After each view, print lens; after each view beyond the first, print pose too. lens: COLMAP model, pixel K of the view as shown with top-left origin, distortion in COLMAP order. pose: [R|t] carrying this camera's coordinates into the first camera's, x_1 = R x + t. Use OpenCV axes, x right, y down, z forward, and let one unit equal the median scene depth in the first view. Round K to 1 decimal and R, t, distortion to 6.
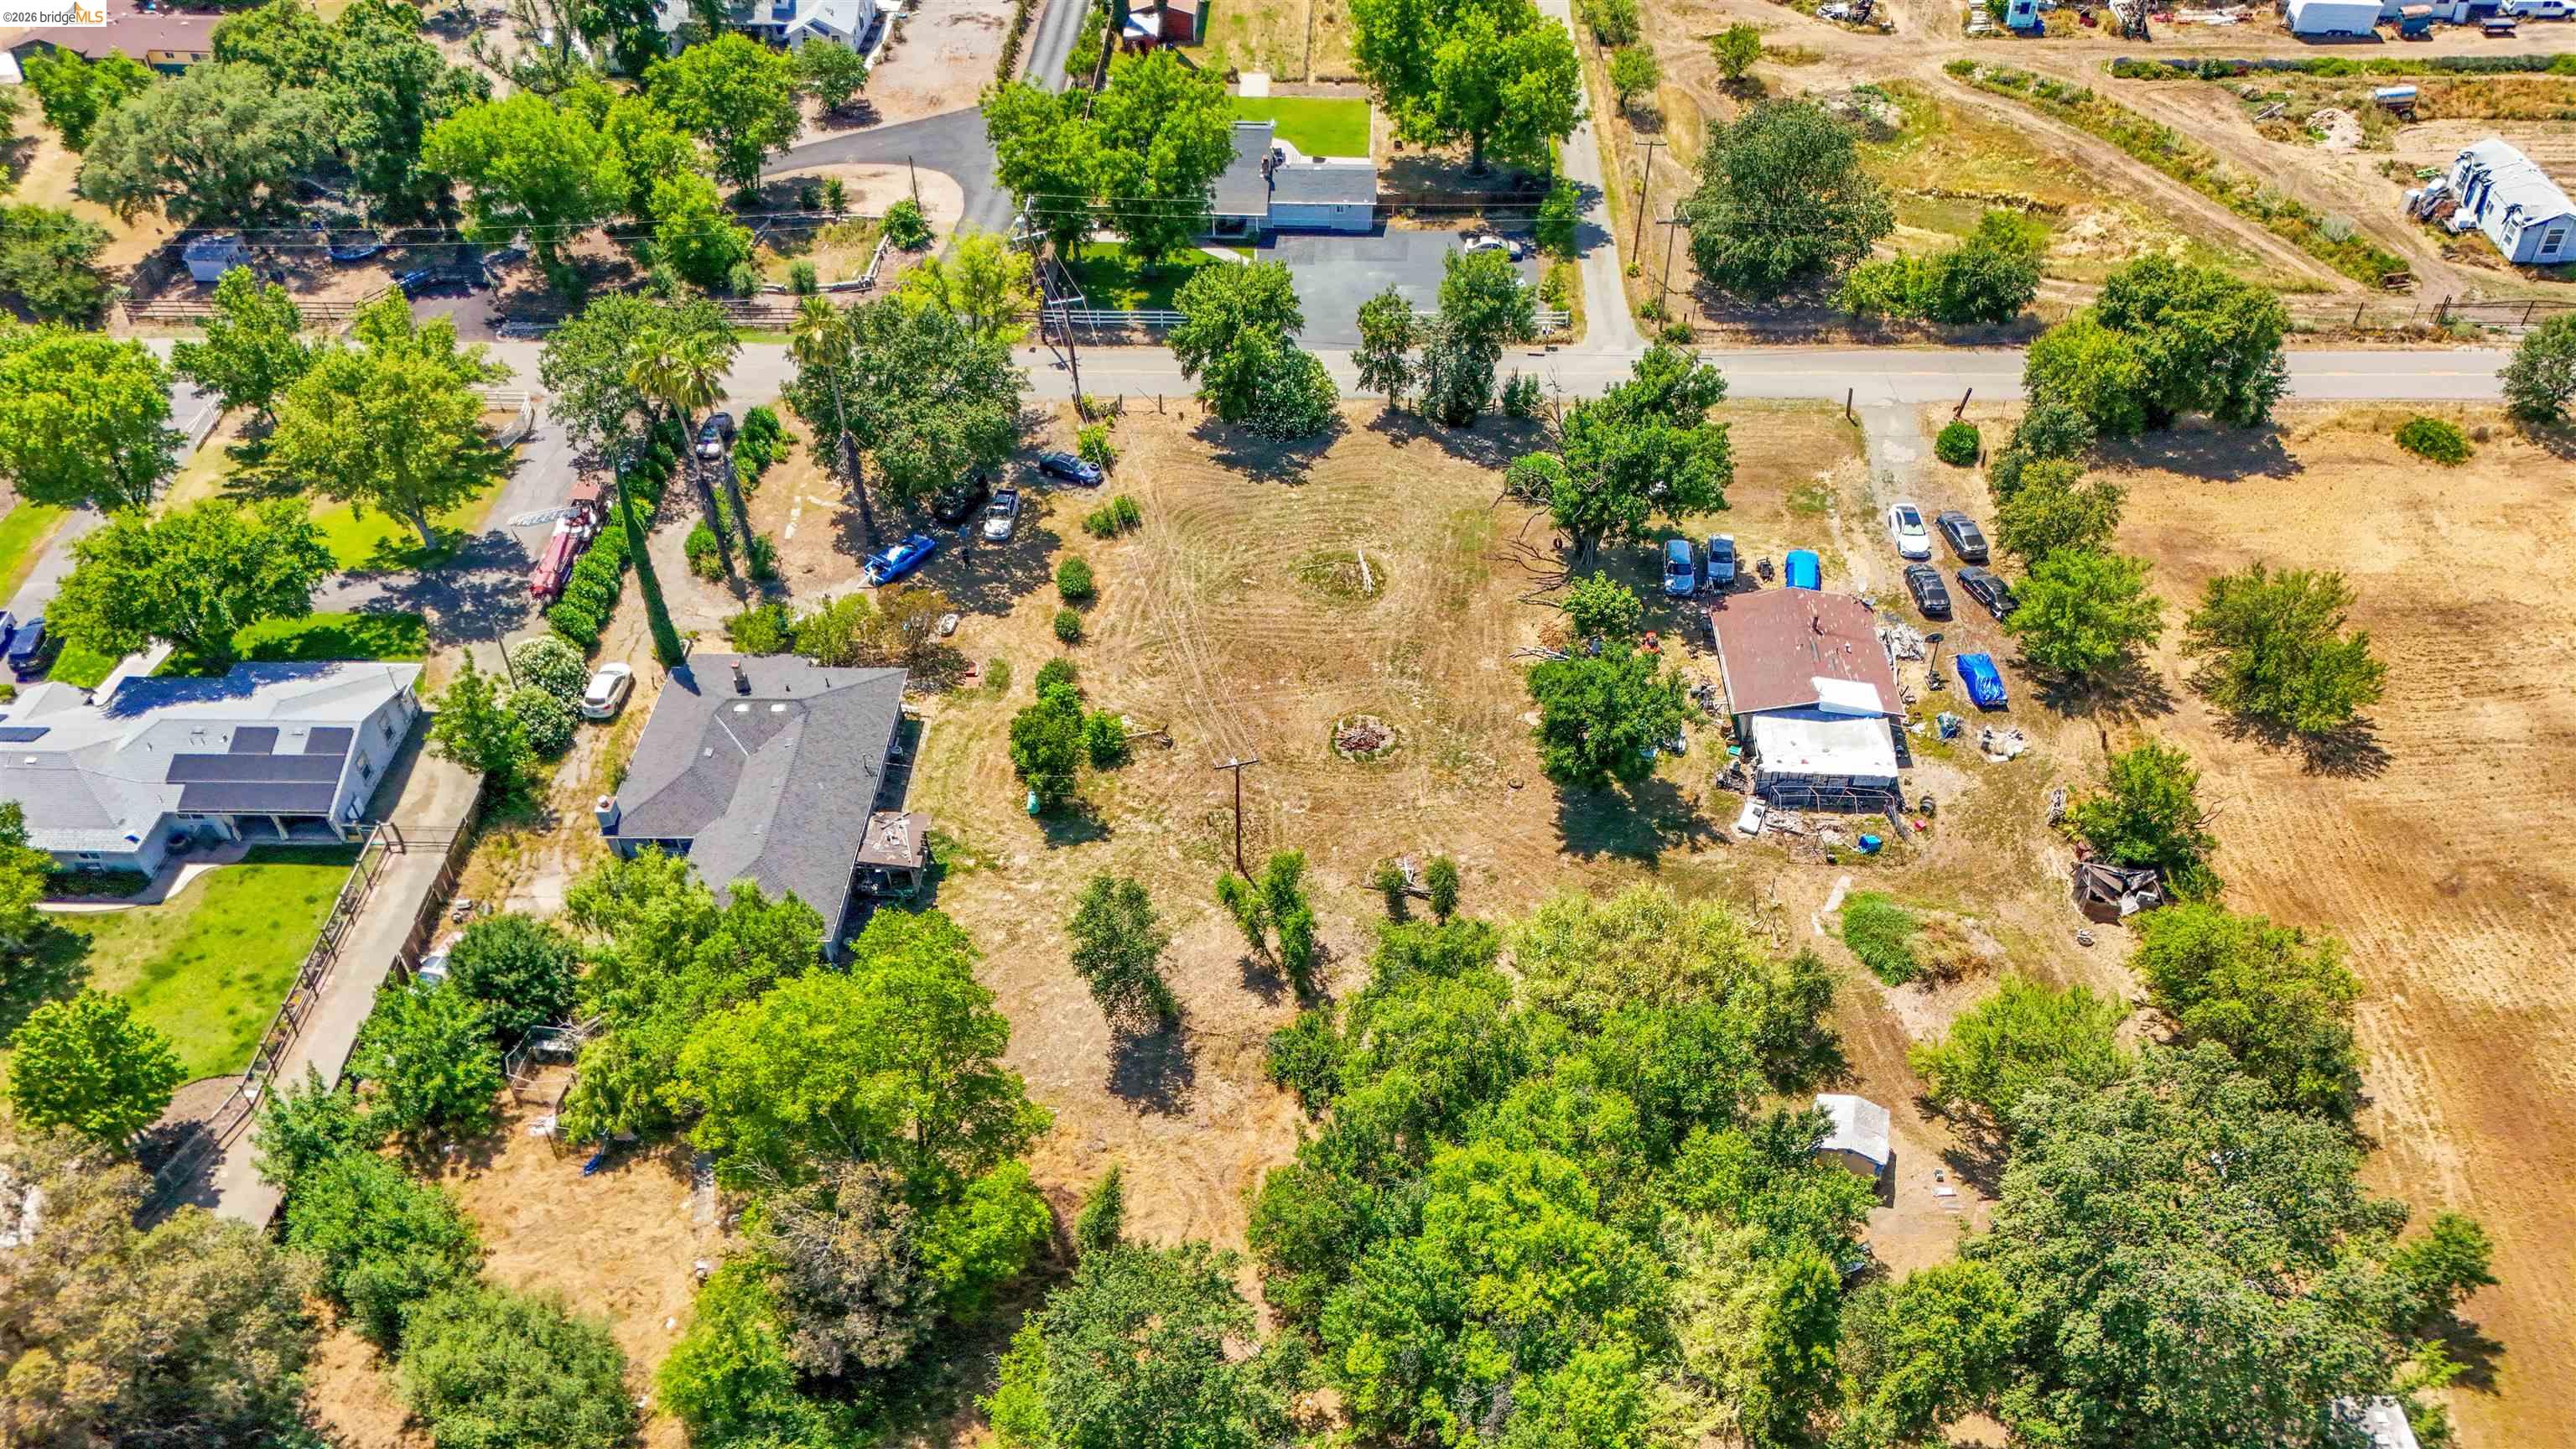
lens RADIAL K [[1914.8, 0, 1288.0], [0, 1914.8, 724.5], [0, 0, 1]] dist [0.075507, -0.072355]
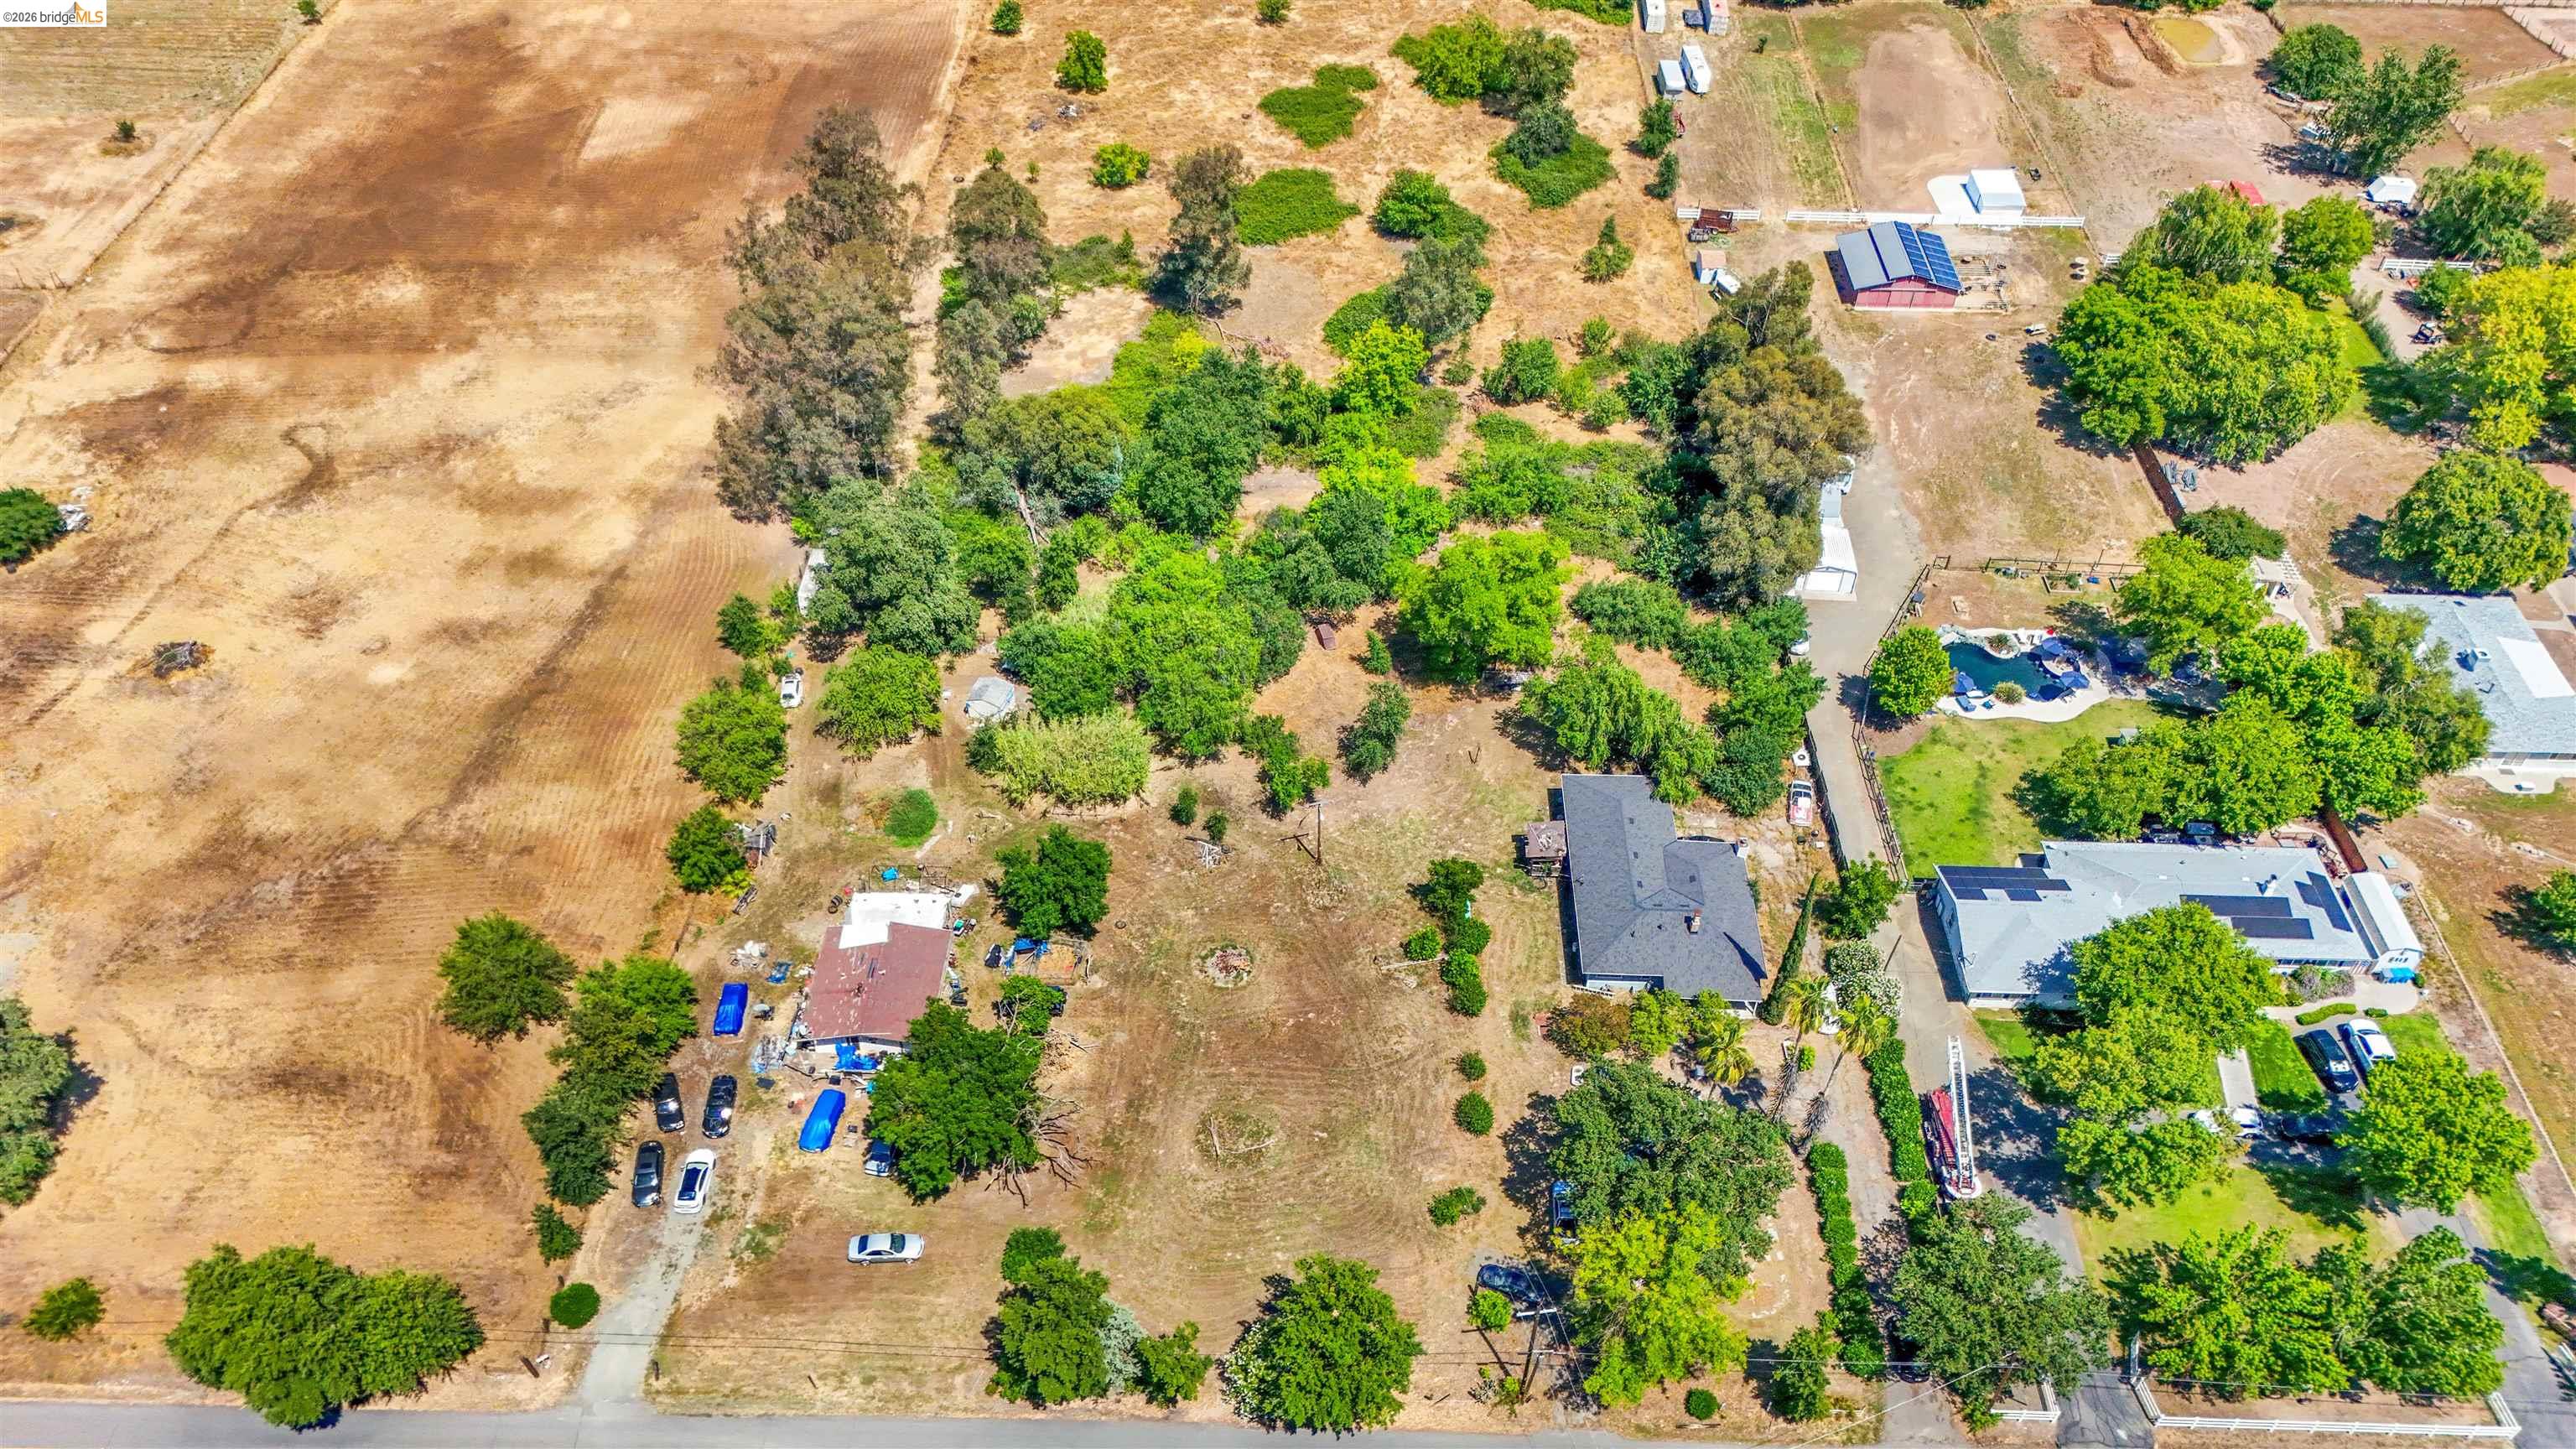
lens RADIAL K [[1914.8, 0, 1288.0], [0, 1914.8, 724.5], [0, 0, 1]] dist [0.075507, -0.072355]
pose [[-0.999990, -0.004330, -0.001193, 0.000488], [-0.001590, 0.092986, 0.995666, -1.312232], [-0.004200, 0.995658, -0.092992, 0.951359]]
